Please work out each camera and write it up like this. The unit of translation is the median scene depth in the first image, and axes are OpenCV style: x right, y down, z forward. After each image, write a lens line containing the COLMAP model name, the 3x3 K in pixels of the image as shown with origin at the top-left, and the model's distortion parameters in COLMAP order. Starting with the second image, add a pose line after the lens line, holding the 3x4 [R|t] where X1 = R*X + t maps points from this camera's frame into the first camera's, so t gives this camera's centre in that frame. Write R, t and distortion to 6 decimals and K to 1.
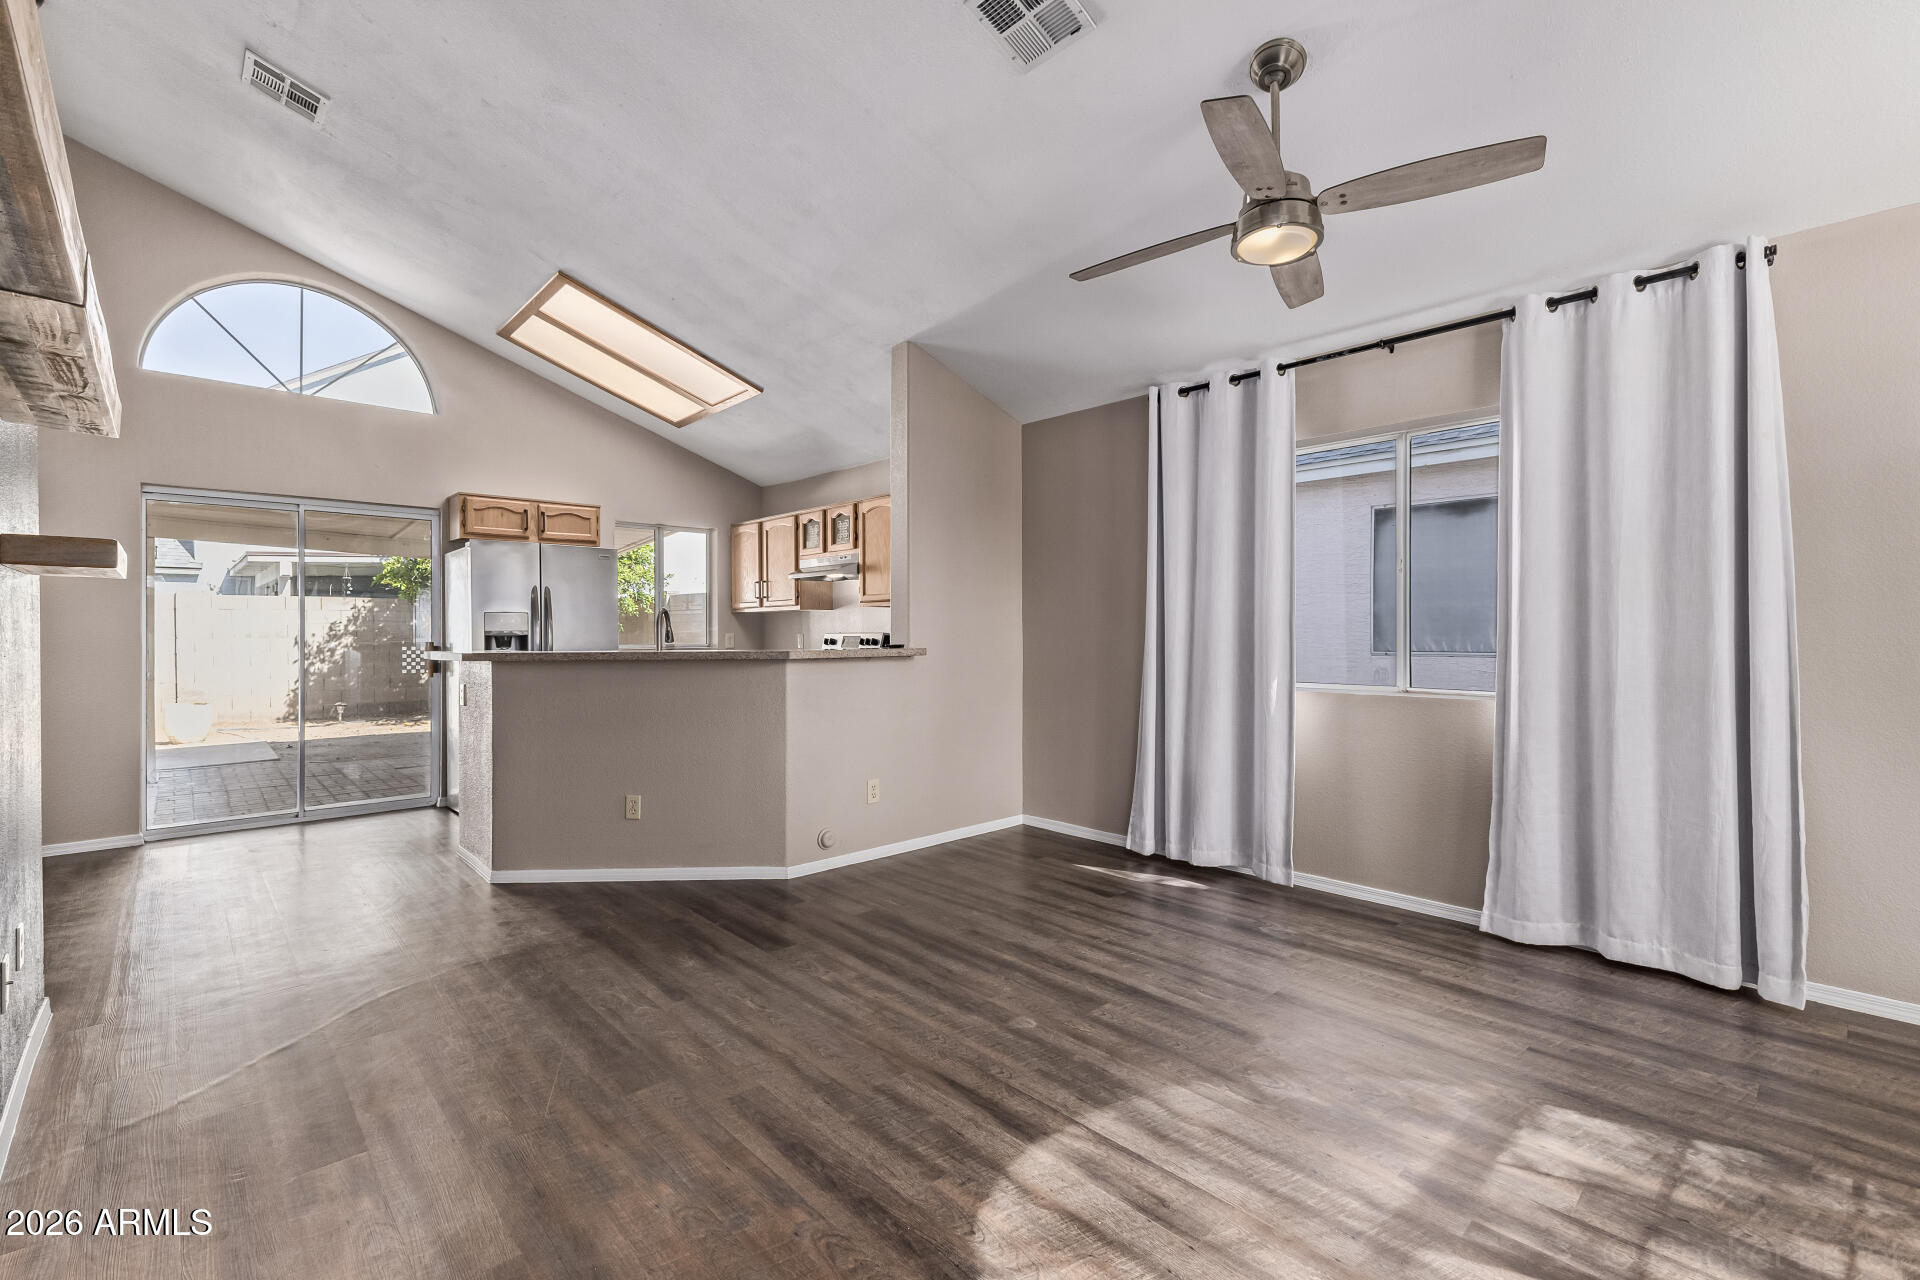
lens RADIAL K [[823.0, 0, 957.9], [0, 823.0, 631.2], [0, 0, 1]] dist [0.001394, 0.000118]
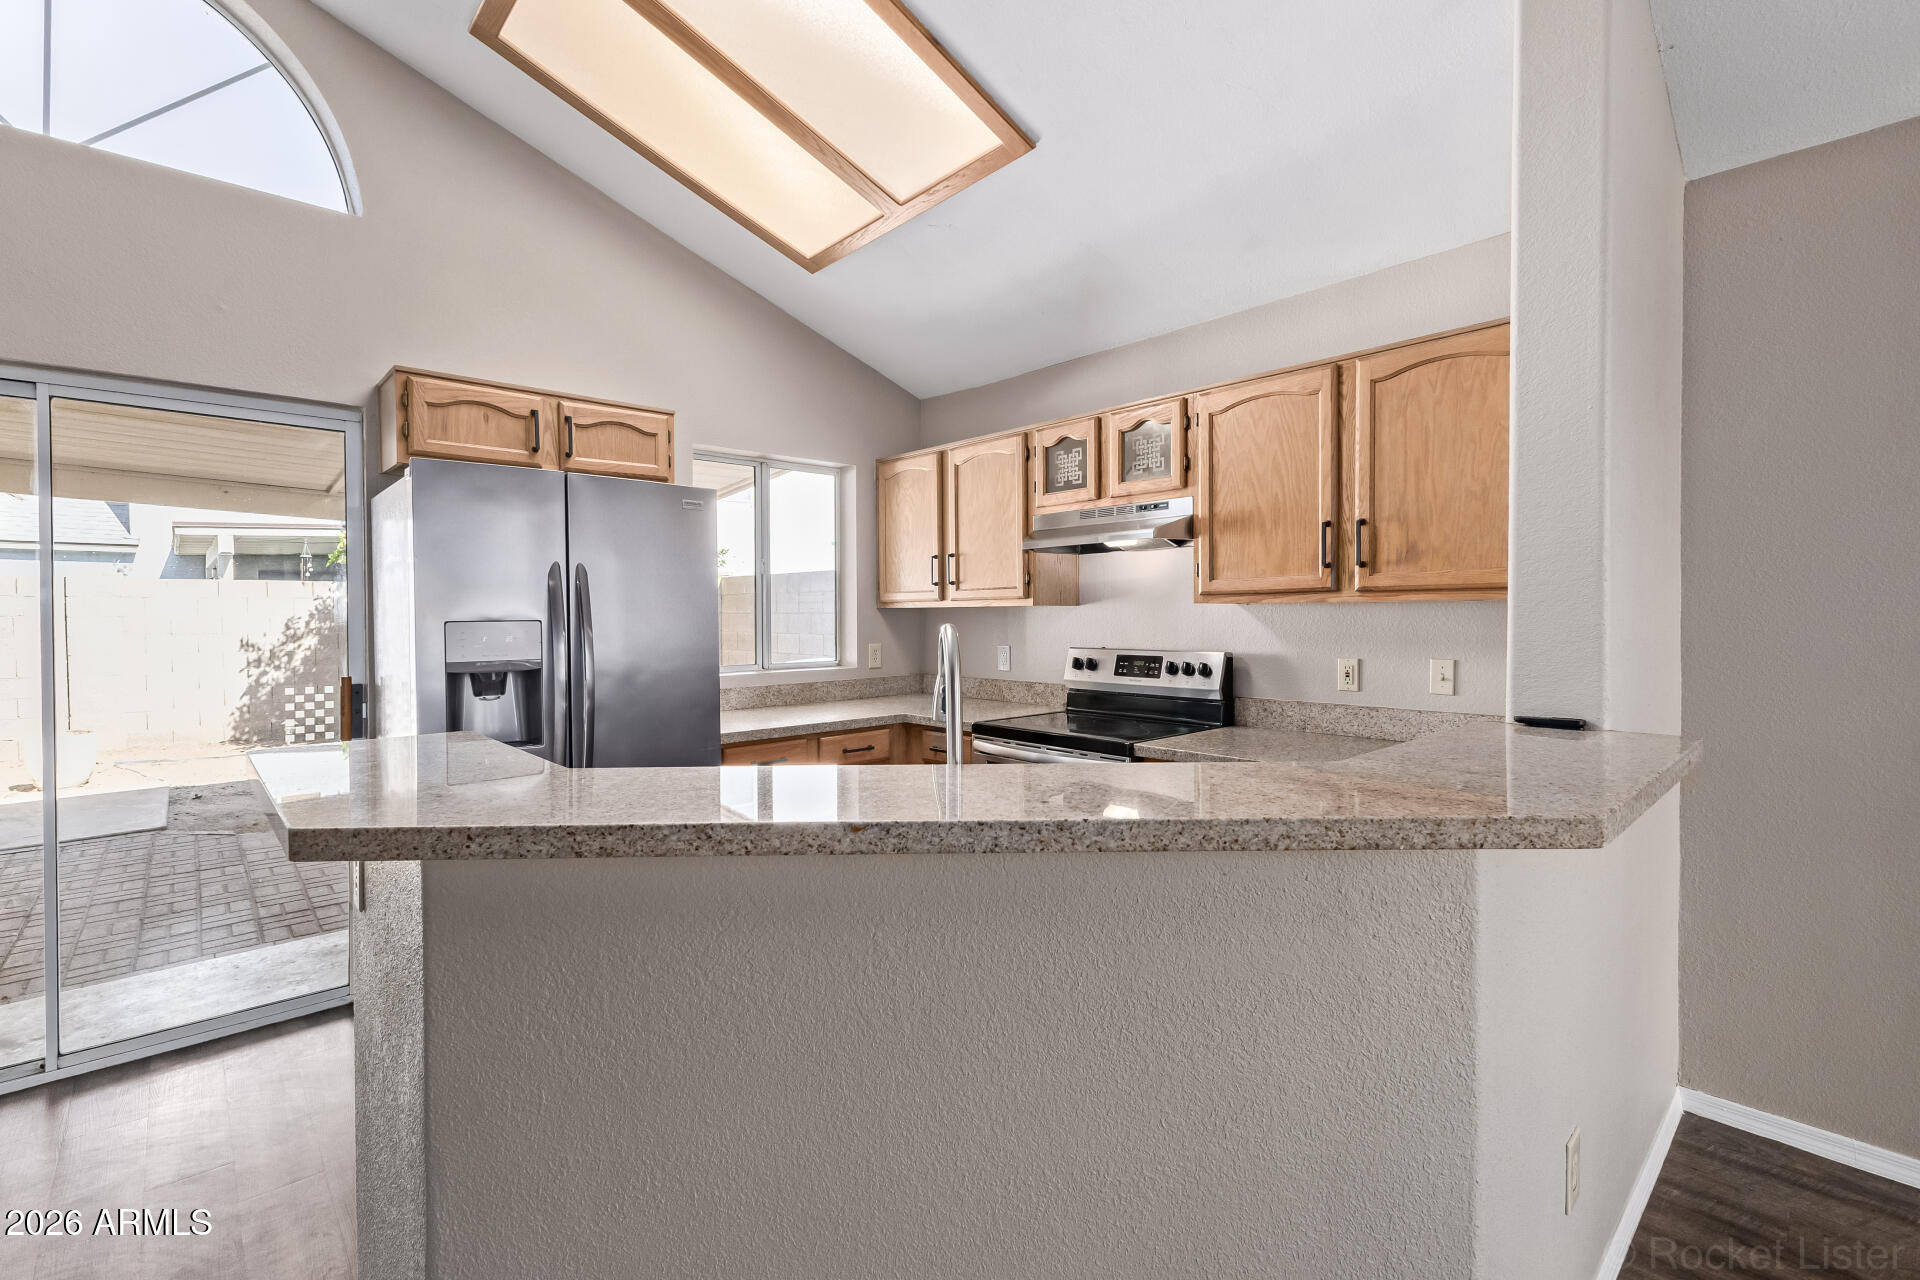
lens RADIAL K [[837.4, 0, 960.0], [0, 837.4, 640.0], [0, 0, 1]] dist [-0.001362, 0.000128]
pose [[0.999645, -0.000629, -0.026649, -0.225185], [0.001482, 0.999487, 0.031978, -0.021371], [0.026615, -0.032006, 0.999133, 0.440451]]
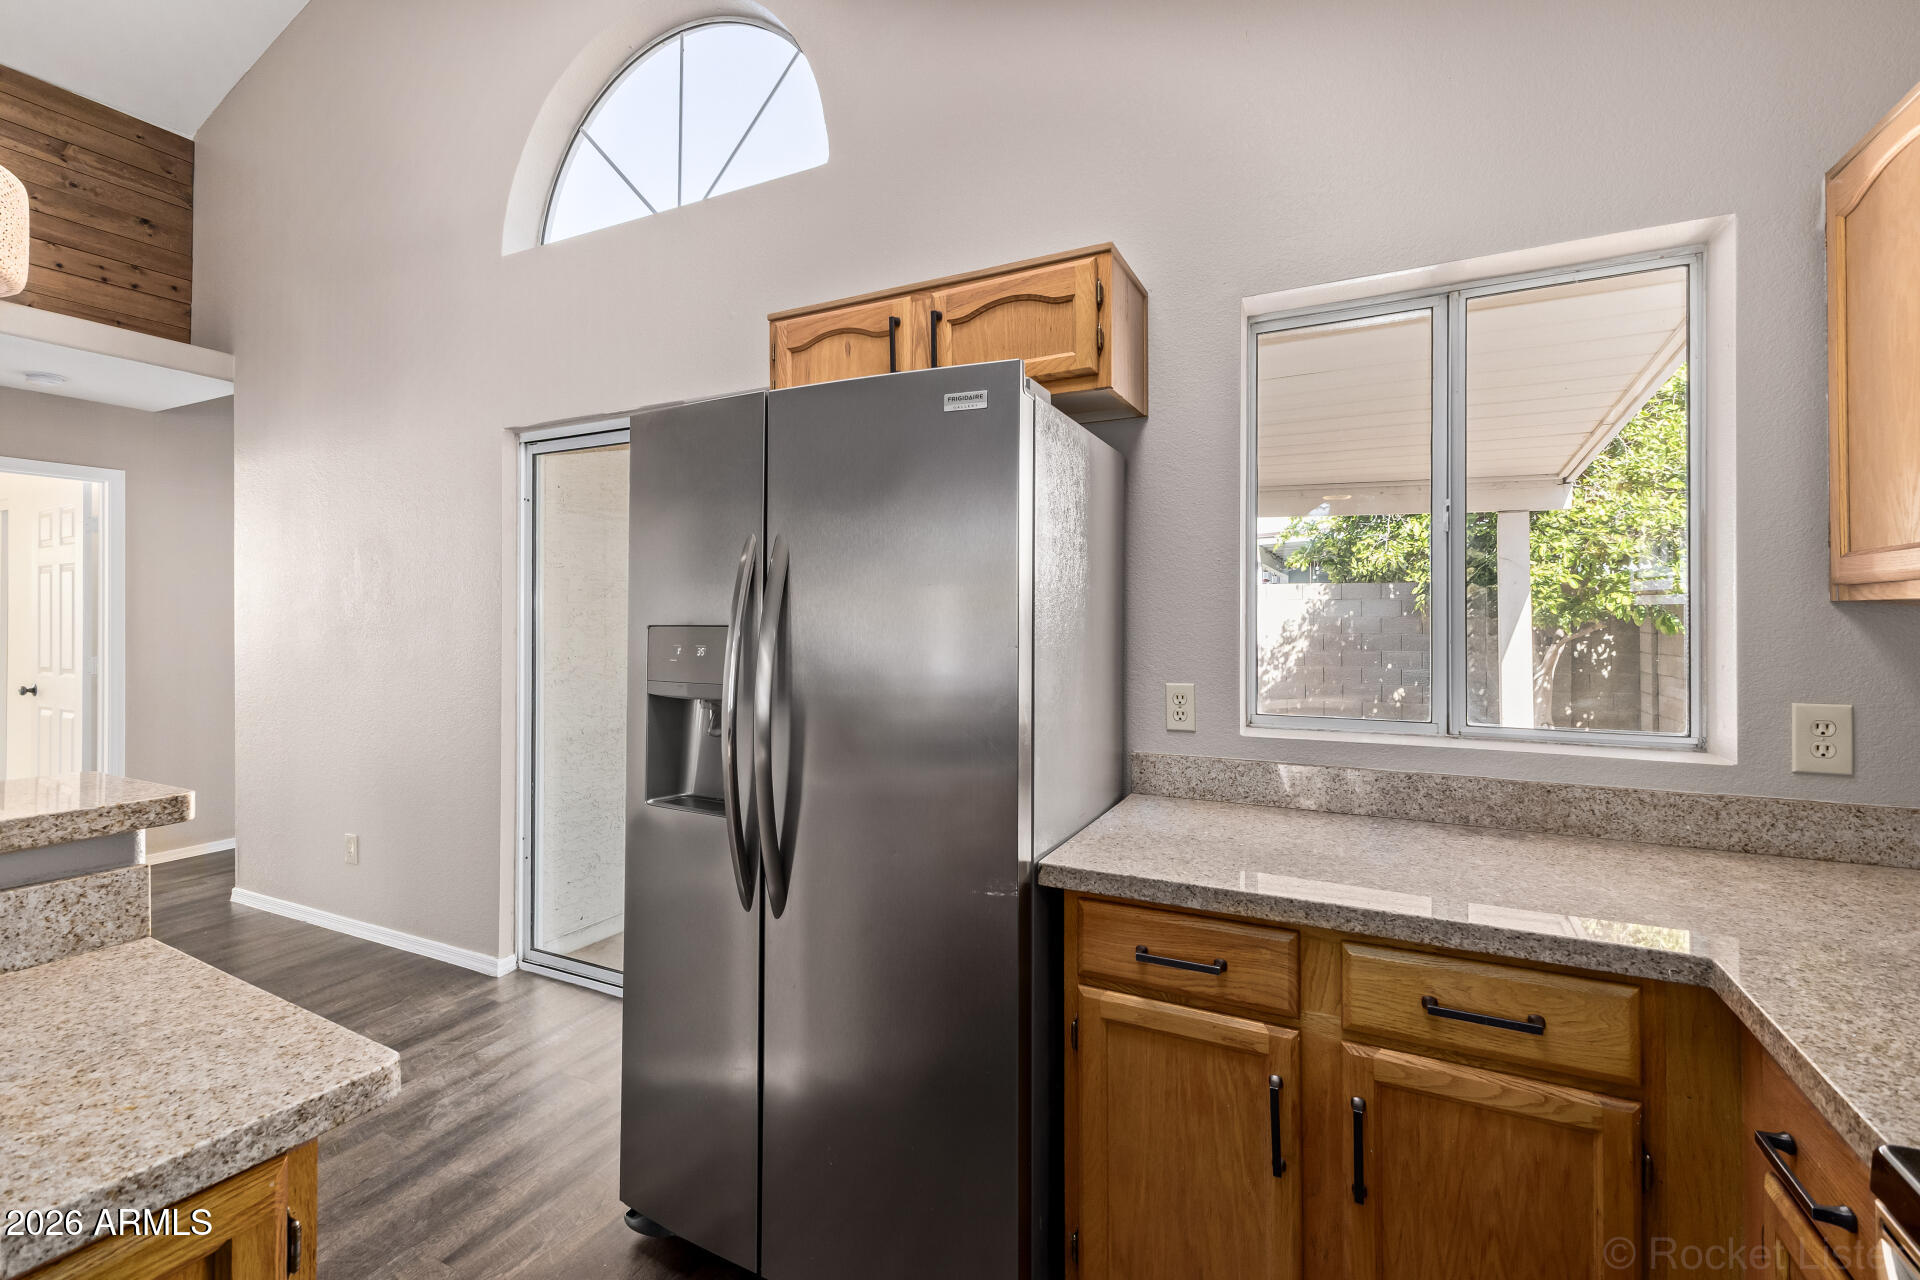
lens RADIAL K [[833.8, 0, 956.1], [0, 833.8, 616.5], [0, 0, 1]] dist [0.001759, 0.000231]
pose [[0.319673, -0.001239, -0.947527, -0.176275], [-0.000355, 0.999999, -0.001427, -0.020840], [0.947528, 0.000793, 0.319673, 0.757742]]
